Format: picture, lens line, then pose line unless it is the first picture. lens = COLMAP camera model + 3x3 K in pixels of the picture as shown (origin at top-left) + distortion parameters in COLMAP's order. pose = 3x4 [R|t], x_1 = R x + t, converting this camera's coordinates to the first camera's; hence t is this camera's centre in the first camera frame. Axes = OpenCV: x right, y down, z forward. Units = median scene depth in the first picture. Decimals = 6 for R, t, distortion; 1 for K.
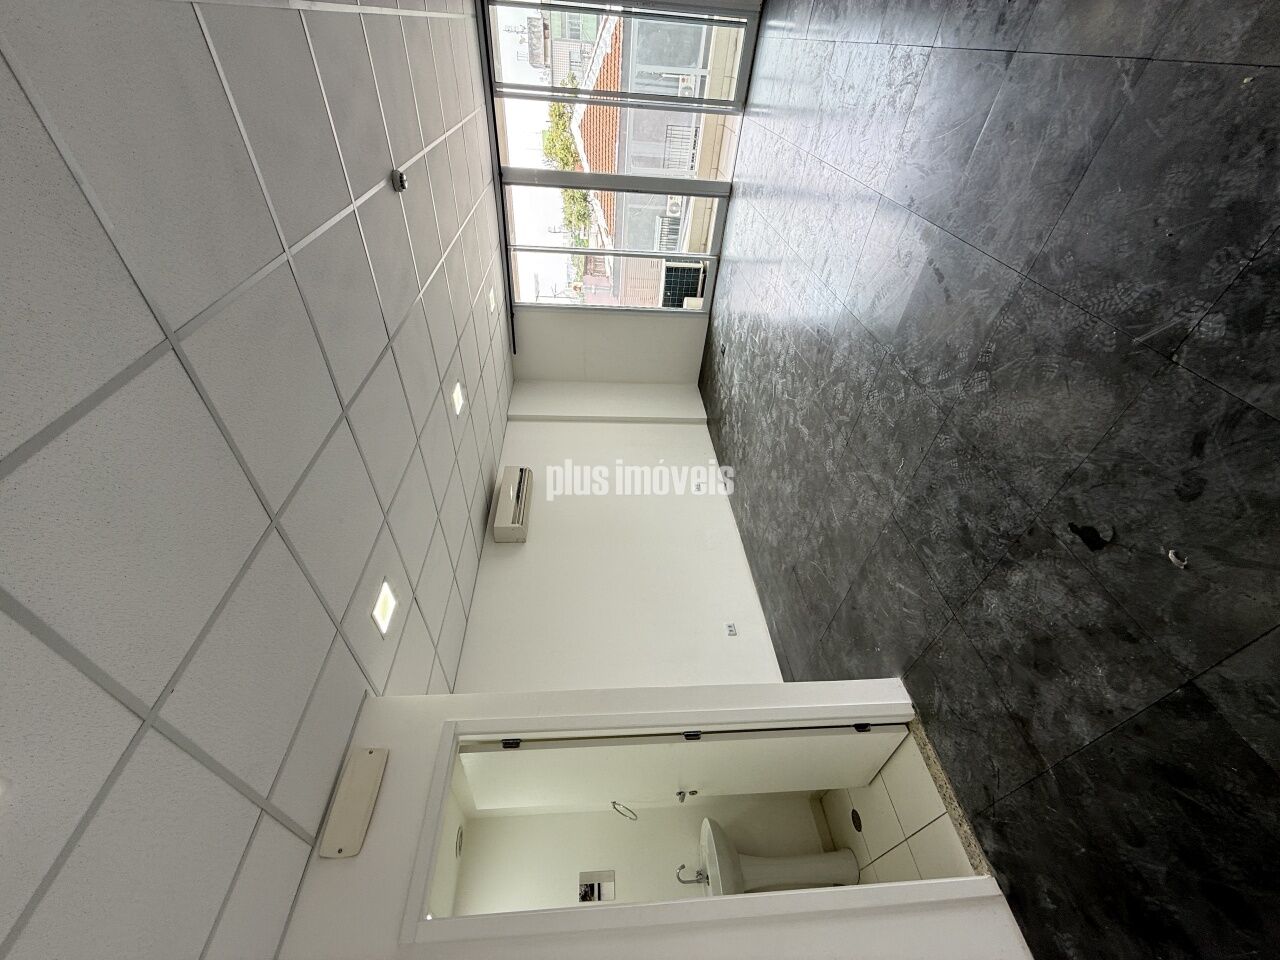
lens RADIAL K [[511.6, 0, 635.1], [0, 511.6, 478.6], [0, 0, 1]] dist [0.001880, 0.000151]
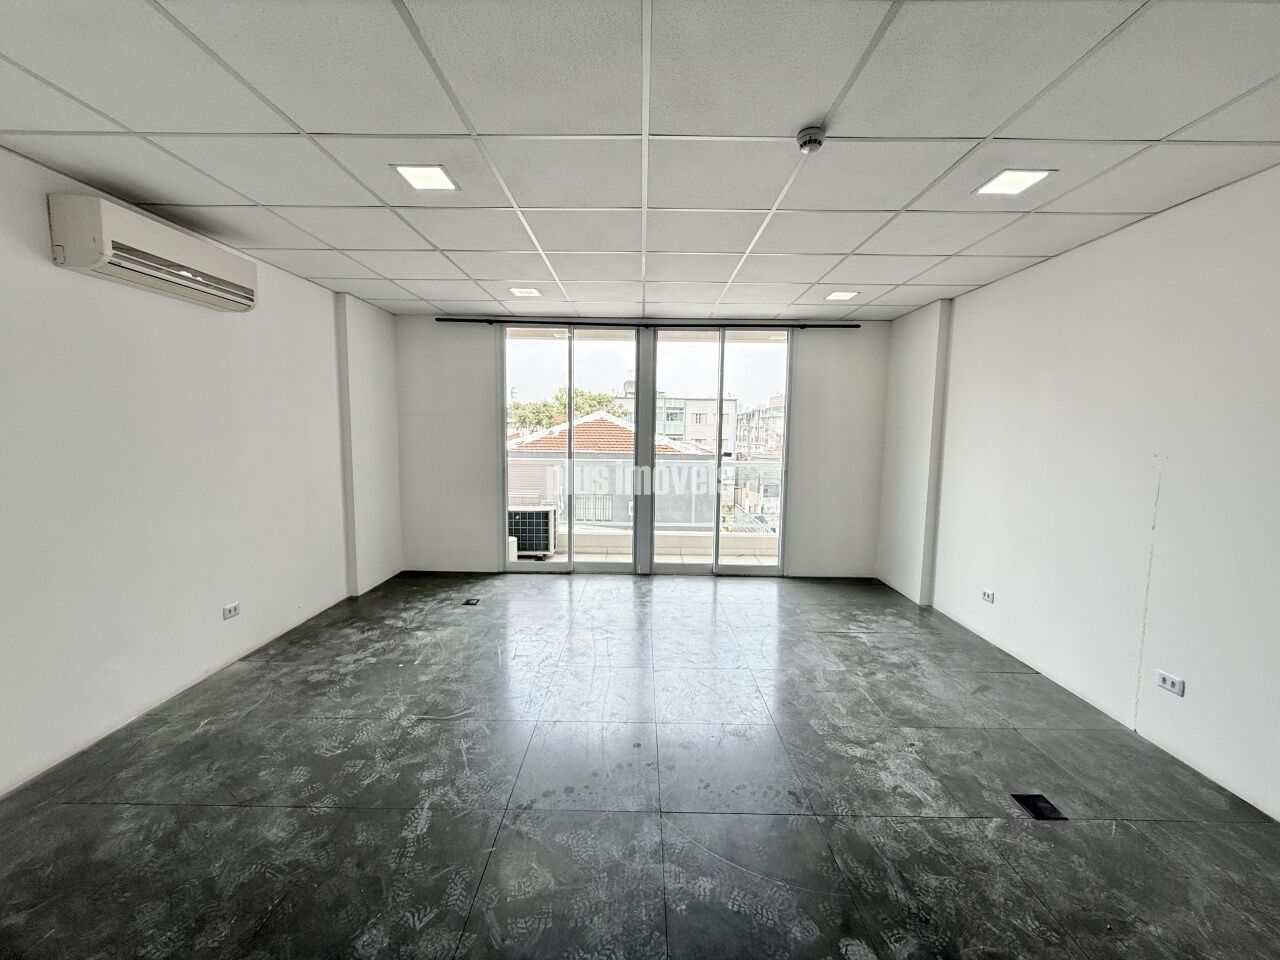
lens RADIAL K [[511.6, 0, 640.2], [0, 511.6, 481.0], [0, 0, 1]] dist [0.001880, 0.000151]
pose [[0.052352, 0.998012, 0.035086, -0.035810], [-0.752976, 0.062528, -0.655071, 0.091681], [-0.655963, 0.007876, 0.754752, 0.687546]]
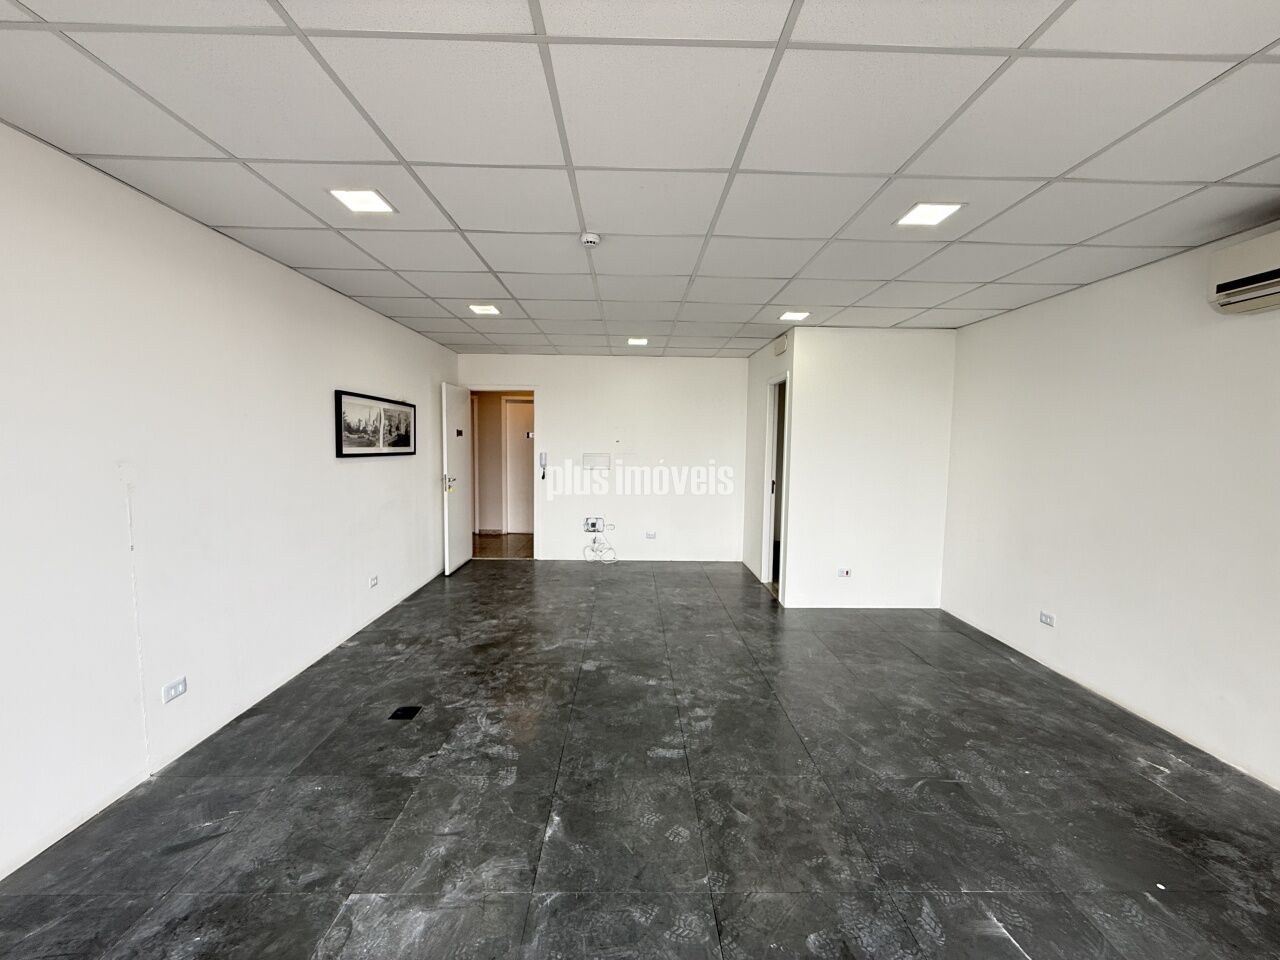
lens RADIAL K [[511.6, 0, 636.4], [0, 511.6, 477.0], [0, 0, 1]] dist [0.001880, 0.000151]
pose [[-0.079938, 0.987335, 0.137041, -0.169836], [0.741486, -0.032984, 0.670157, -1.303487], [0.666190, 0.155185, -0.729458, 2.024253]]
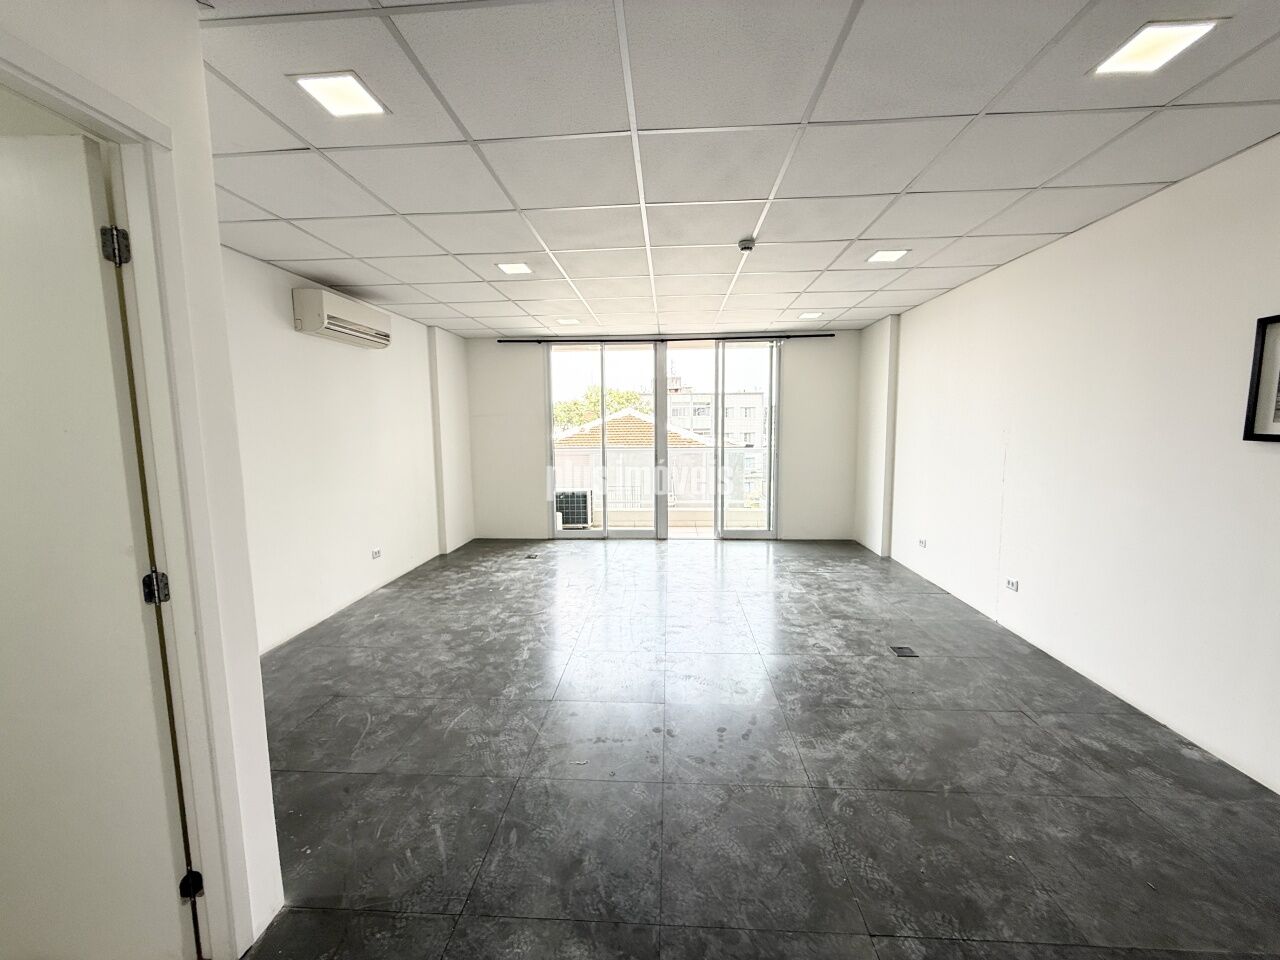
lens RADIAL K [[511.6, 0, 640.9], [0, 511.6, 479.8], [0, 0, 1]] dist [0.001880, 0.000151]
pose [[0.072502, 0.996693, 0.036698, 0.014171], [-0.787454, 0.079785, -0.611188, 0.408003], [-0.612095, 0.015415, 0.790634, 0.248318]]
